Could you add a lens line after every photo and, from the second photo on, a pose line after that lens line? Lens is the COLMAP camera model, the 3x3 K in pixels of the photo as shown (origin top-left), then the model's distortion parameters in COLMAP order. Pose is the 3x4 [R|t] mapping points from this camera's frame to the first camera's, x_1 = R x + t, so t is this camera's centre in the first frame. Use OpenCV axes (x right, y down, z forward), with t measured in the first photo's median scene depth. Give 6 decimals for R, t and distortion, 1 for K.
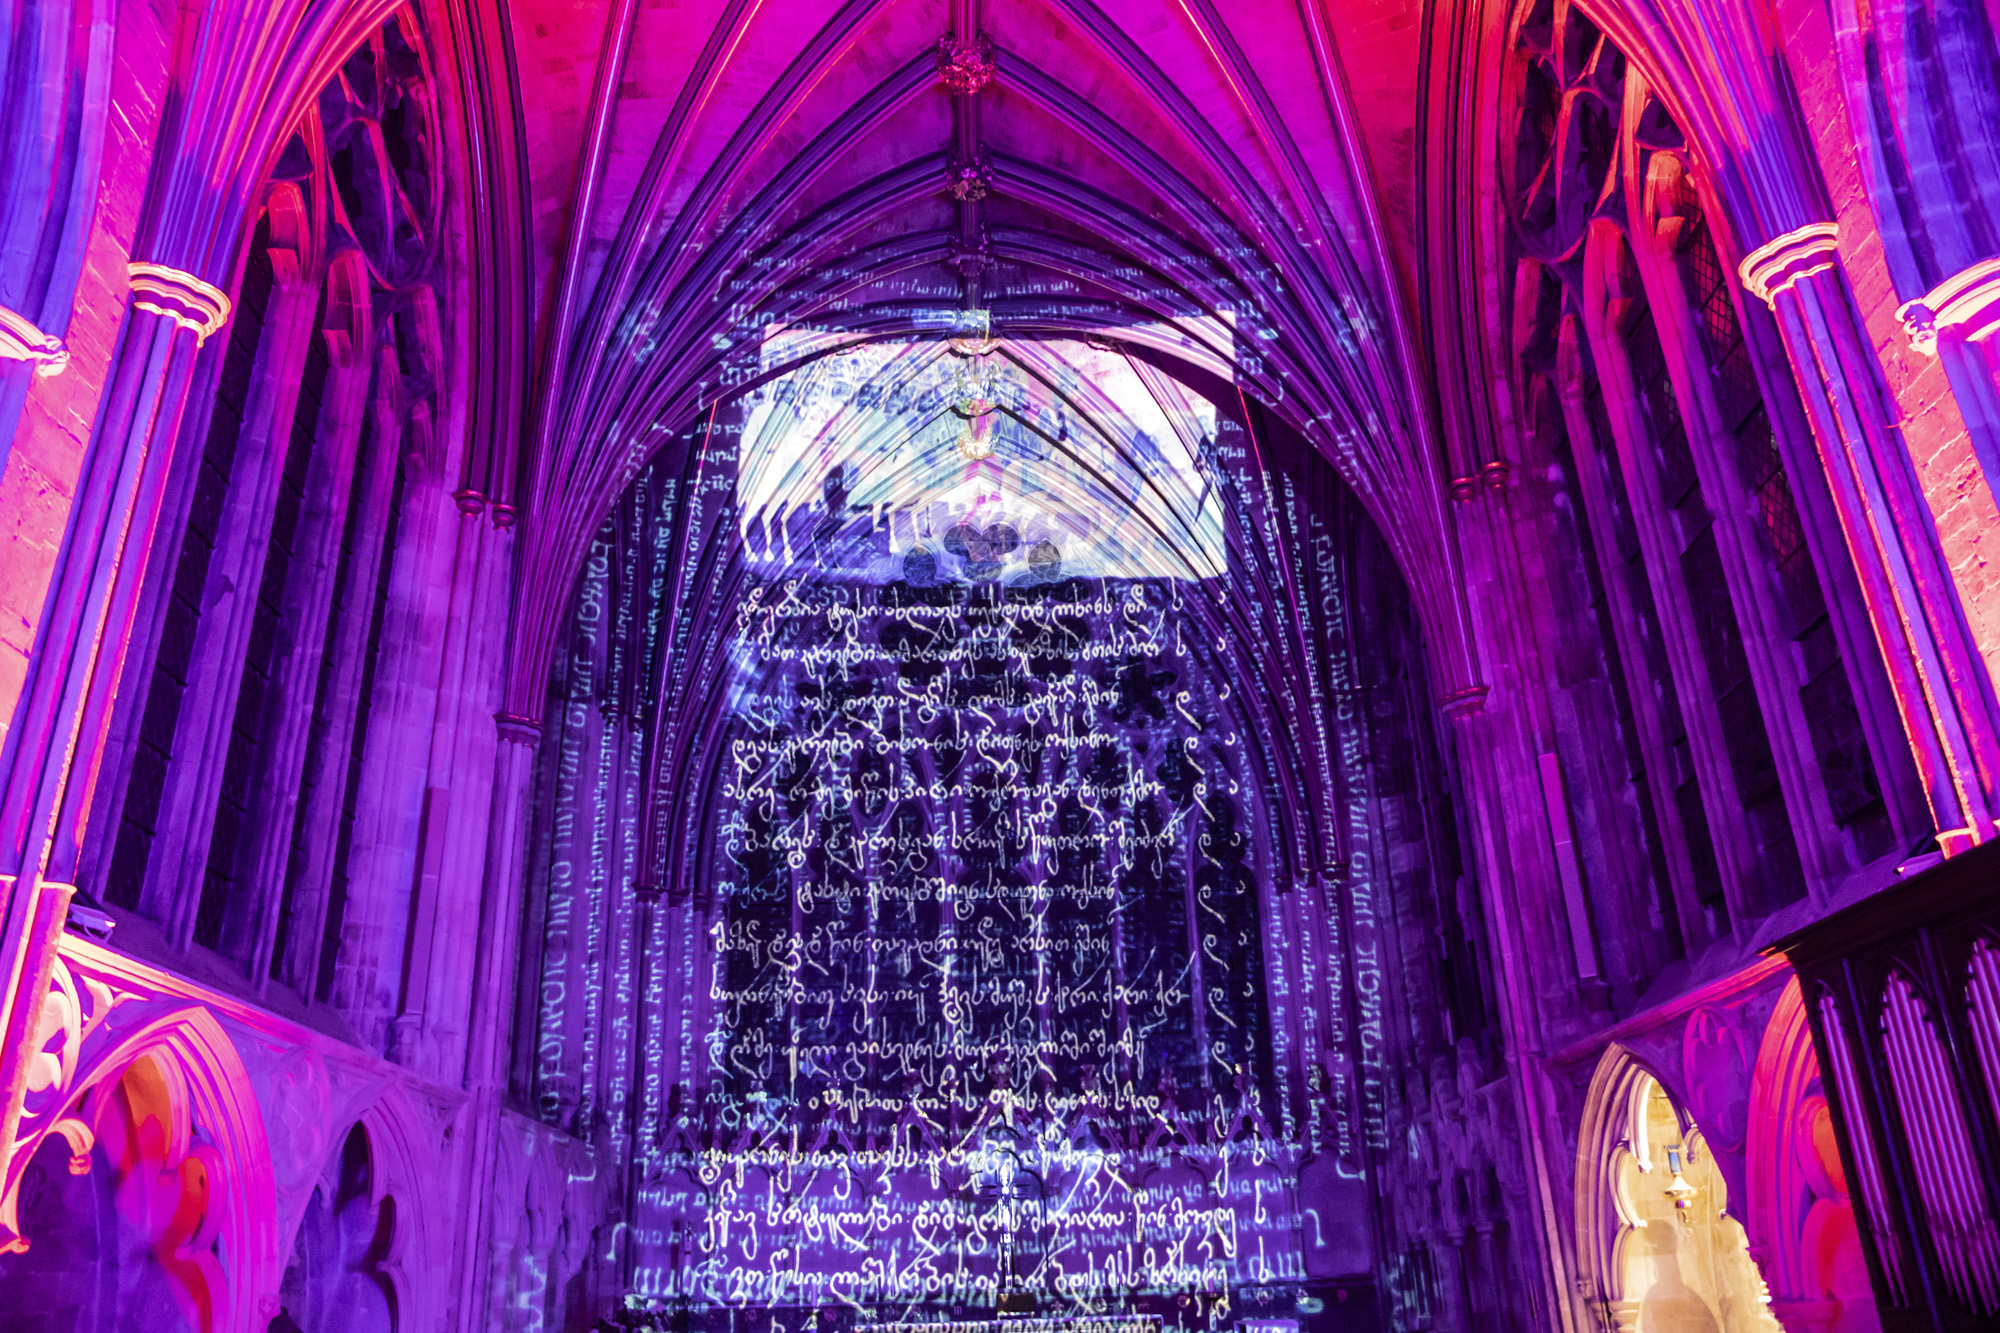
lens RADIAL K [[1468.6, 0, 995.6], [0, 1468.6, 640.1], [0, 0, 1]] dist [-0.097000, 0.106631]
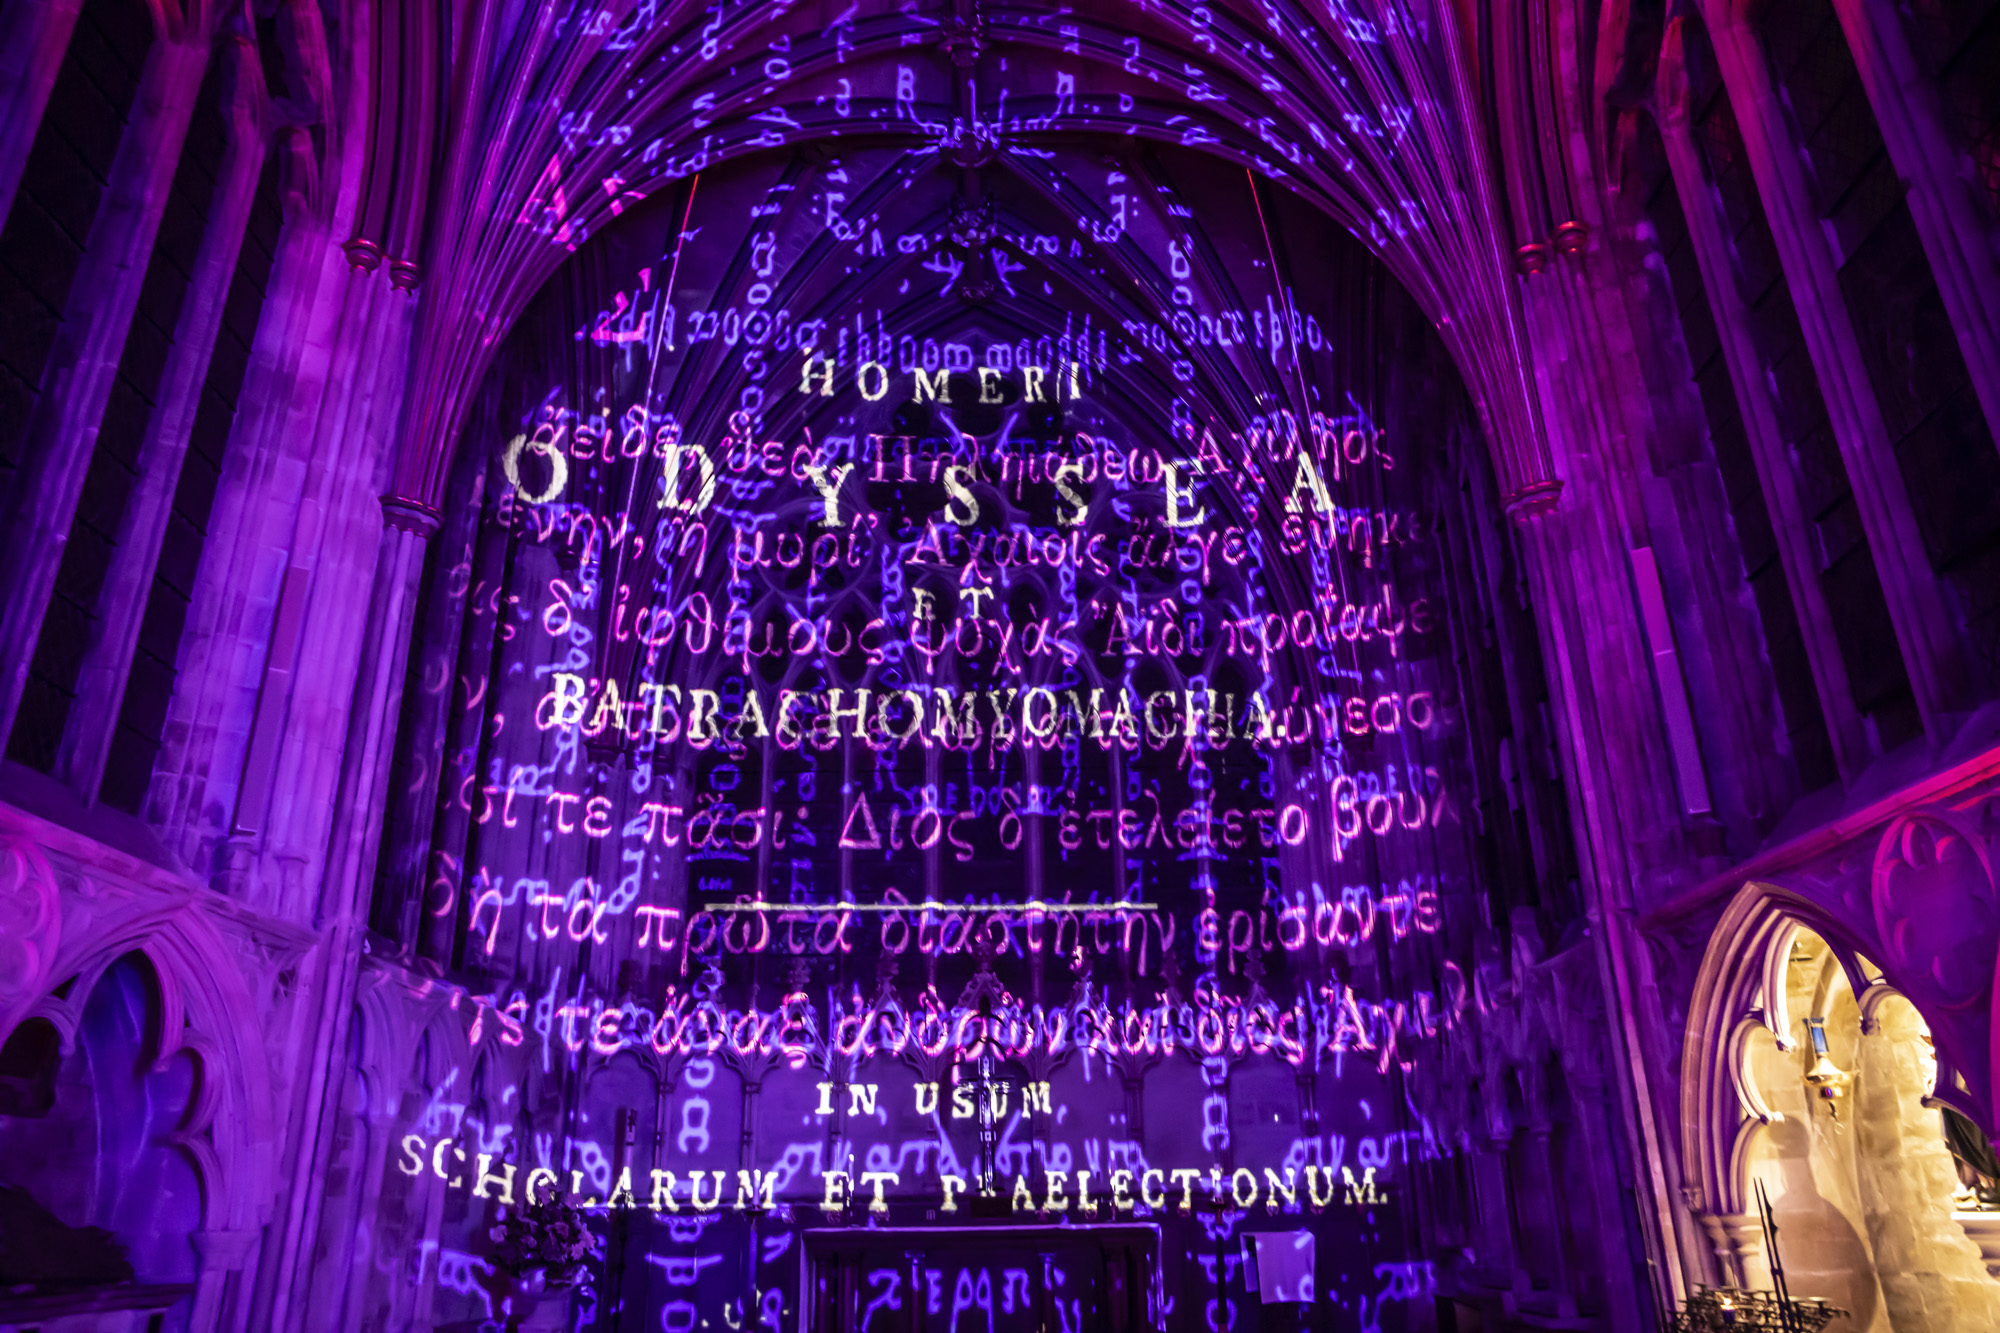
lens RADIAL K [[1407.3, 0, 988.7], [0, 1407.3, 607.9], [0, 0, 1]] dist [-0.085426, 0.085096]
pose [[0.999798, 0.015036, -0.013342, 0.023033], [-0.014785, 0.999715, 0.018723, 0.106706], [0.013620, -0.018522, 0.999736, 0.219290]]
